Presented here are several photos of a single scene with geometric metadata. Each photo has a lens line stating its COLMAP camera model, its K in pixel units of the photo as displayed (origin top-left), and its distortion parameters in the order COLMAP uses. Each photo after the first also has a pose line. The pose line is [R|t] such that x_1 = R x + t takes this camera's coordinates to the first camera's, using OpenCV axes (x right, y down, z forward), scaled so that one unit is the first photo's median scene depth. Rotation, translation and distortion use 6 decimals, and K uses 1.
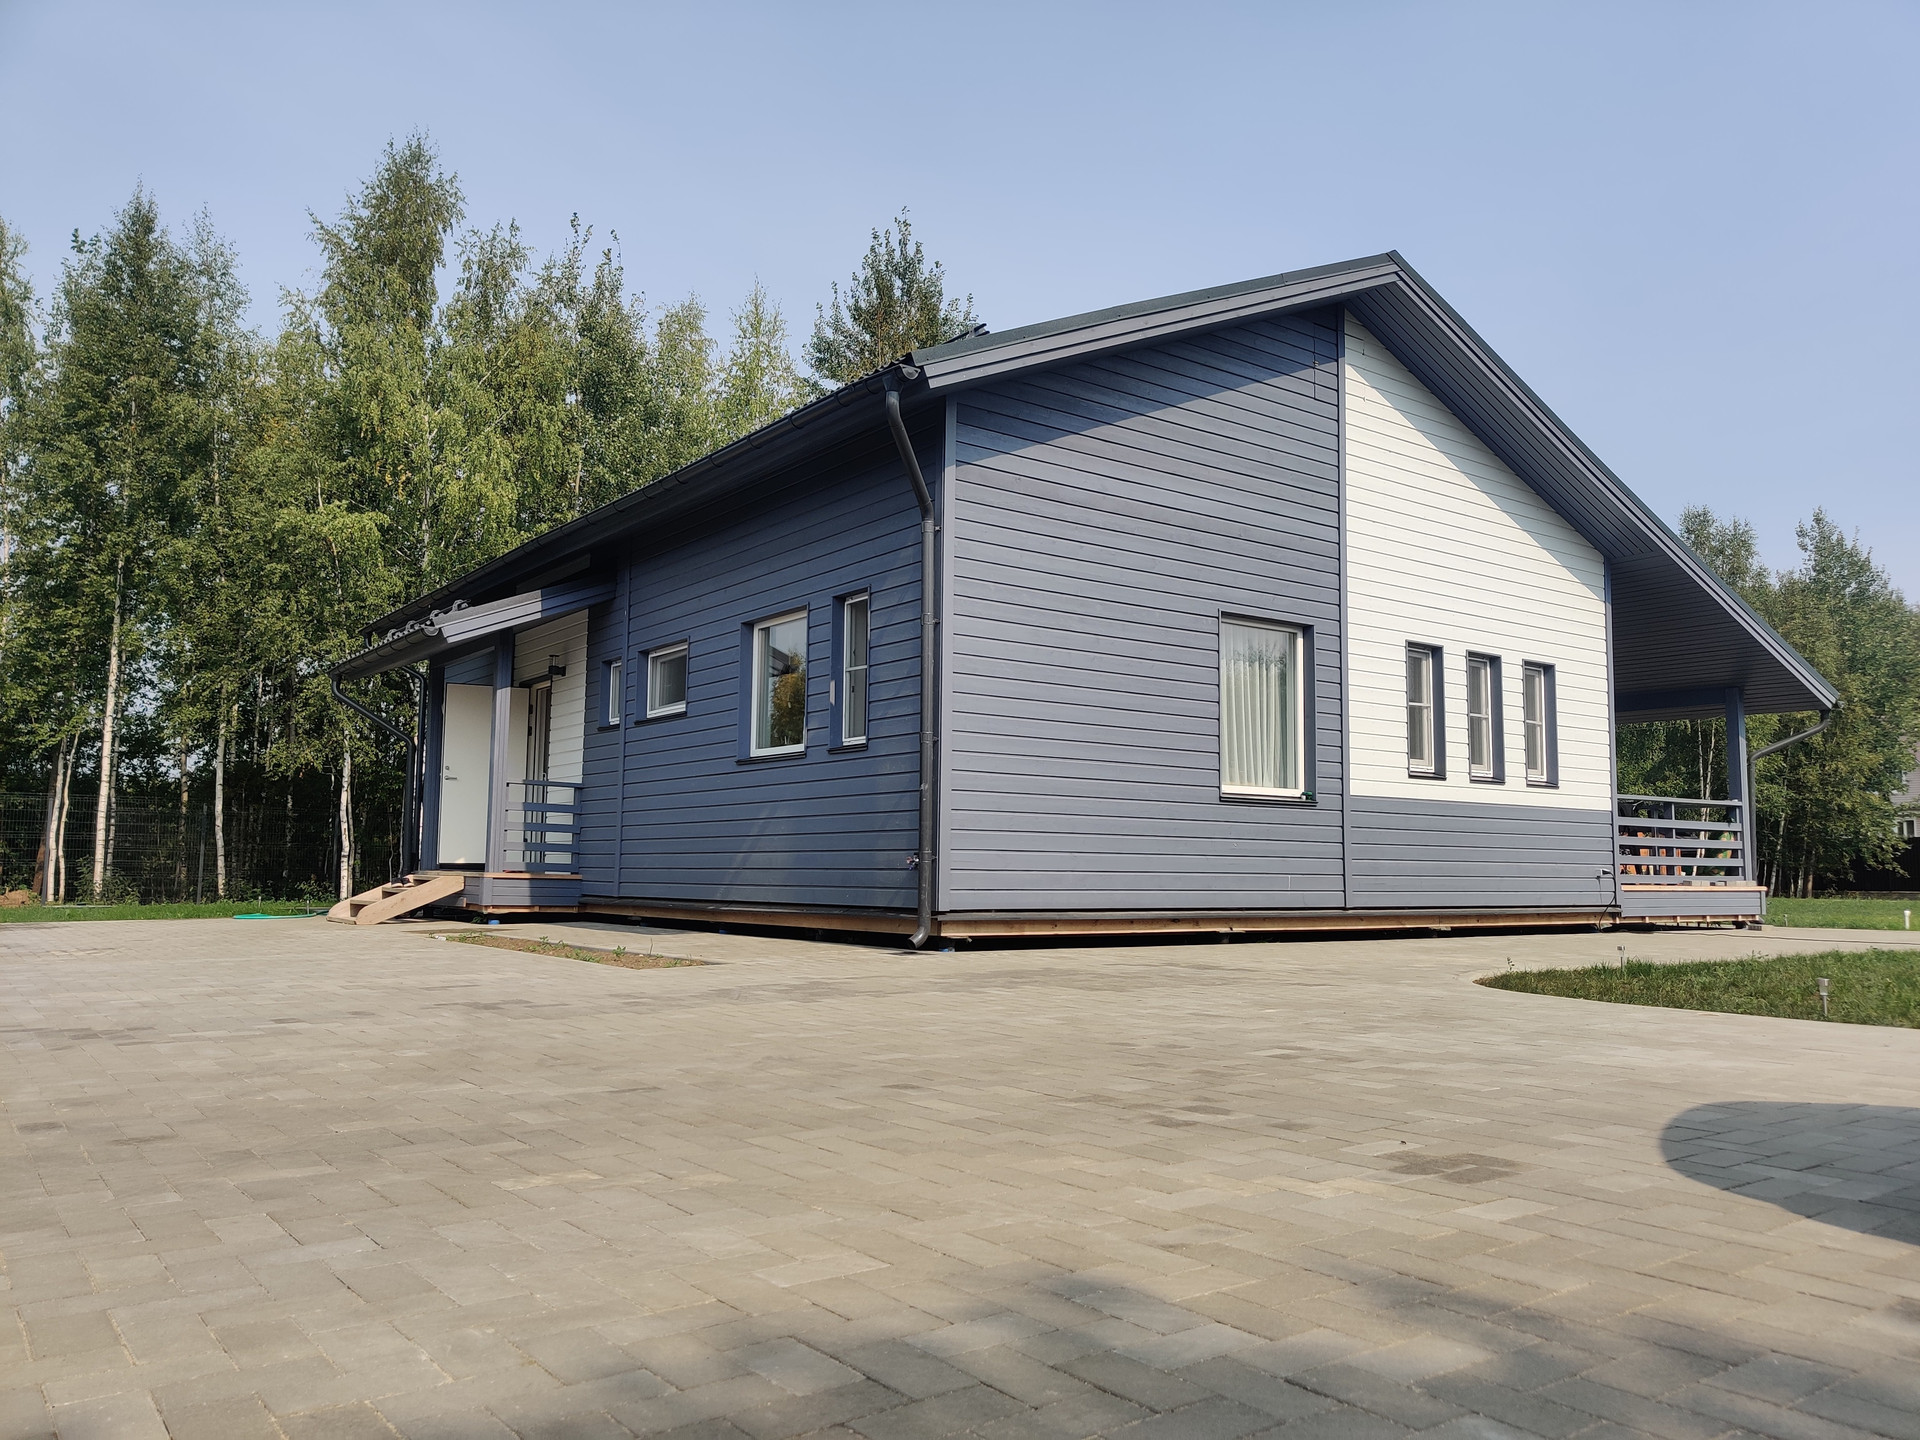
lens RADIAL K [[1468.4, 0, 960.0], [0, 1468.4, 720.0], [0, 0, 1]] dist [0.040610, -0.006900]
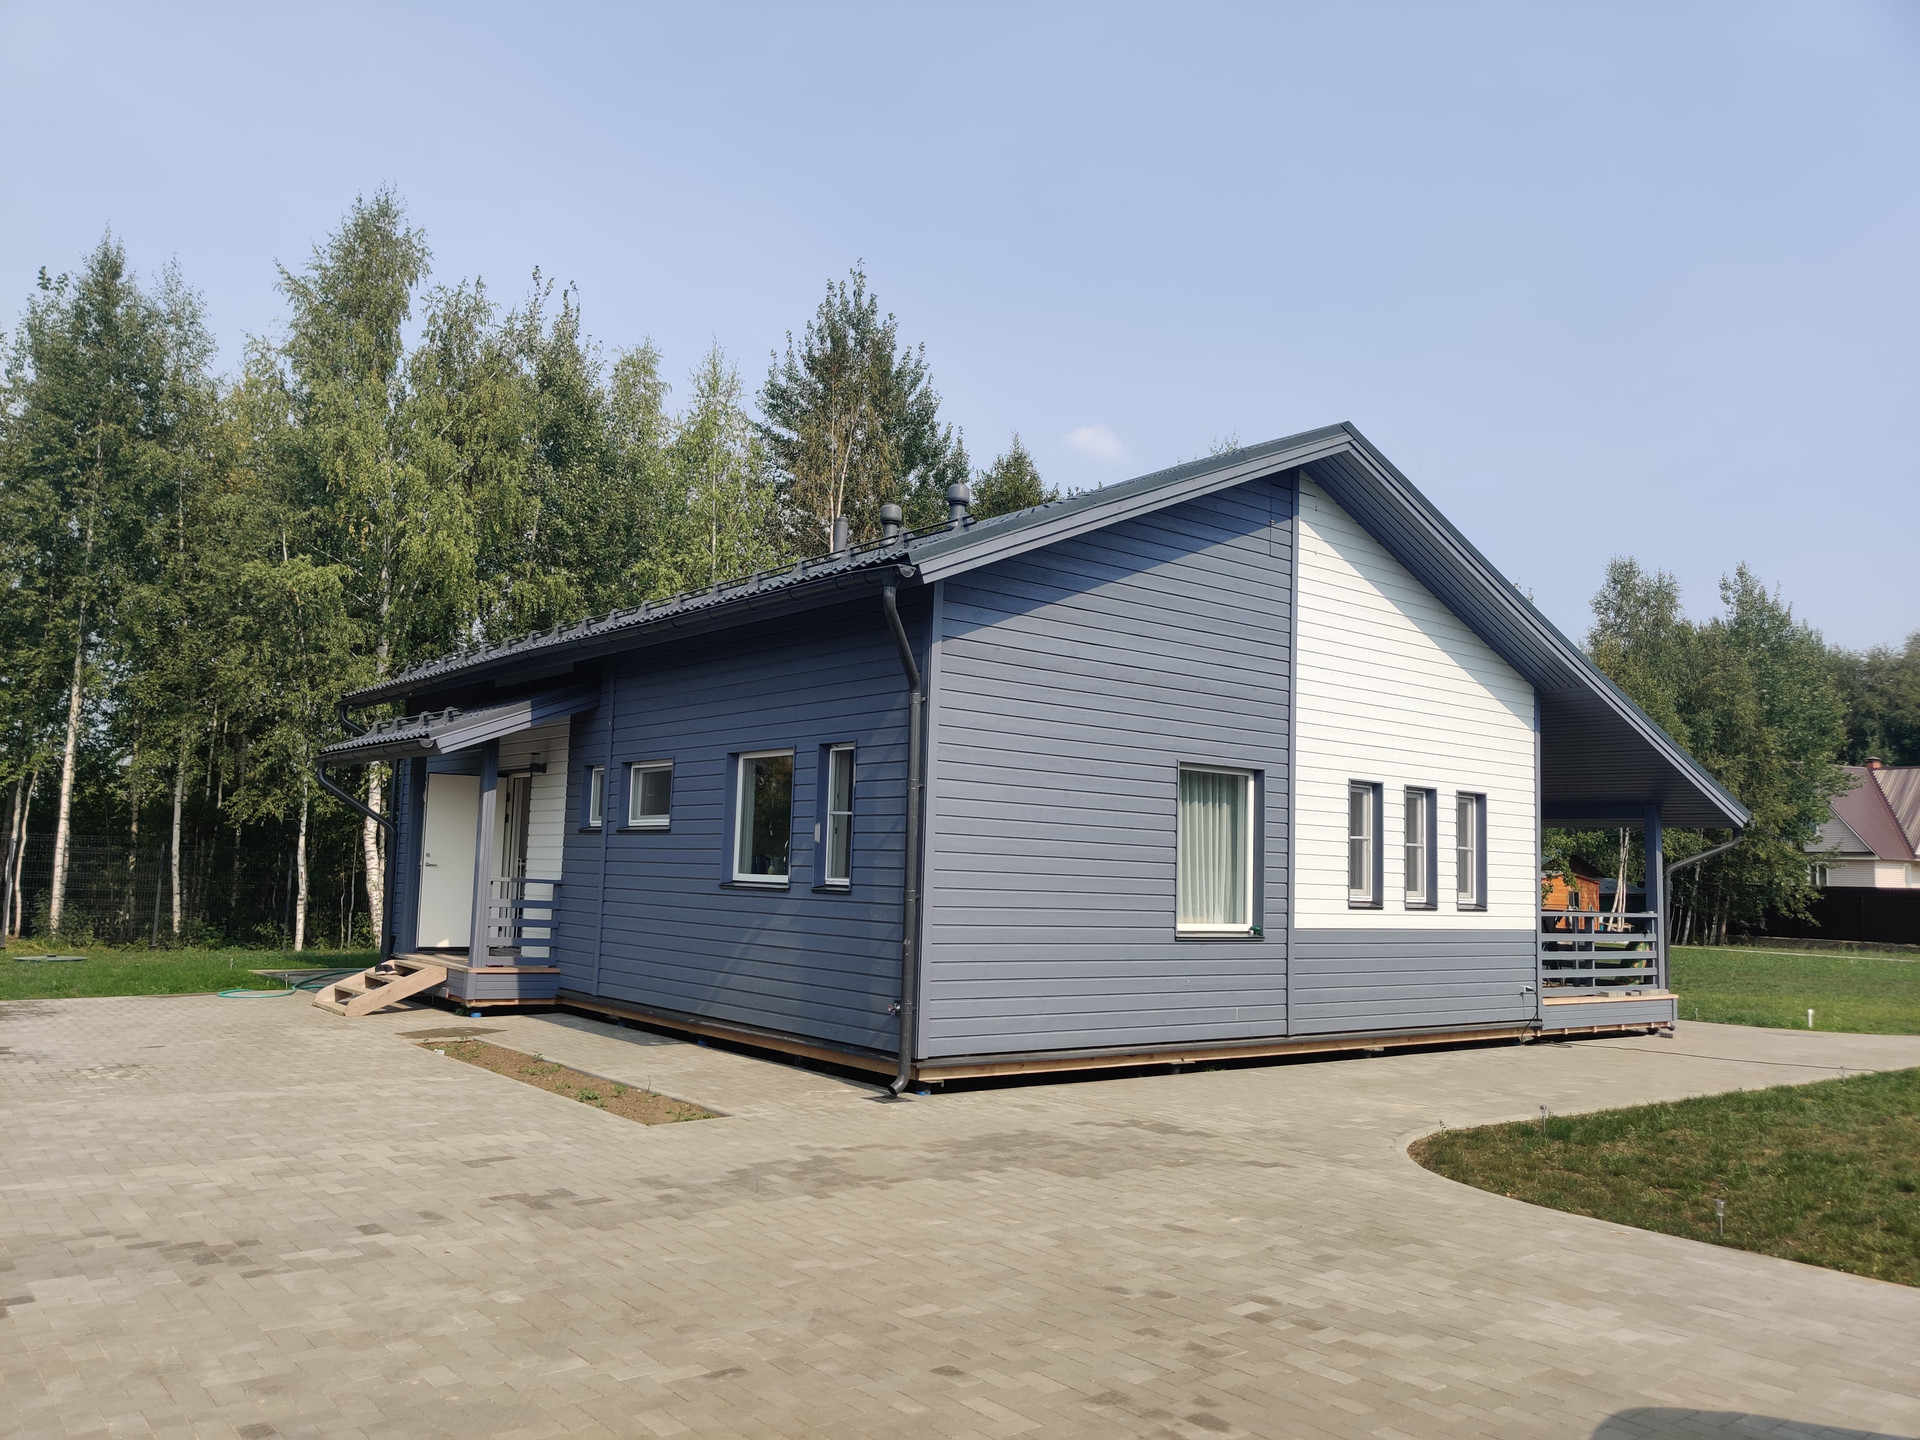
lens RADIAL K [[1476.2, 0, 914.5], [0, 1476.2, 732.4], [0, 0, 1]] dist [0.032442, 0.003810]
pose [[0.999566, 0.022797, 0.018666, -0.028601], [-0.022971, 0.999694, 0.009147, -0.079538], [-0.018452, -0.009571, 0.999784, -0.056568]]
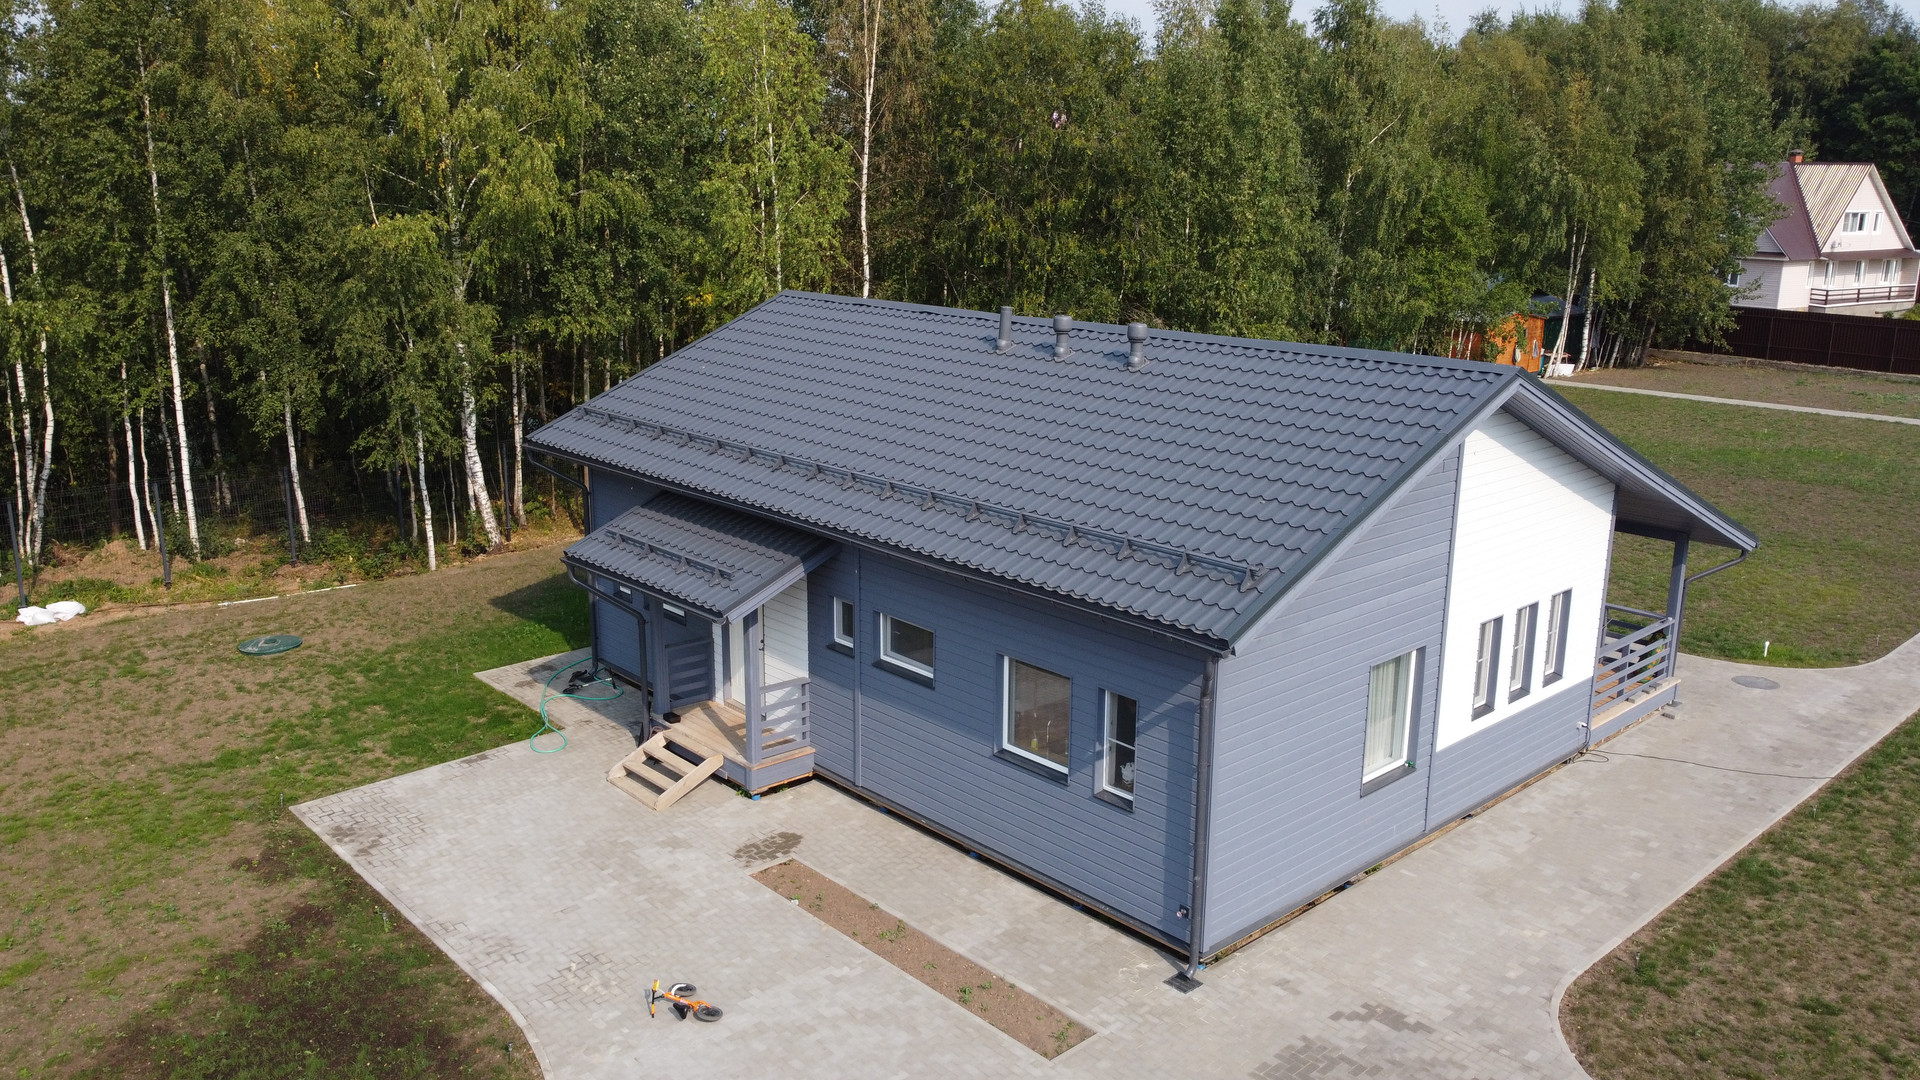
lens RADIAL K [[1477.7, 0, 919.3], [0, 1477.7, 536.3], [0, 0, 1]] dist [0.005399, 0.004272]
pose [[0.995882, -0.032173, 0.084758, -0.270784], [0.001916, 0.942173, 0.335122, -0.503429], [-0.090639, -0.333579, 0.938355, -0.148807]]
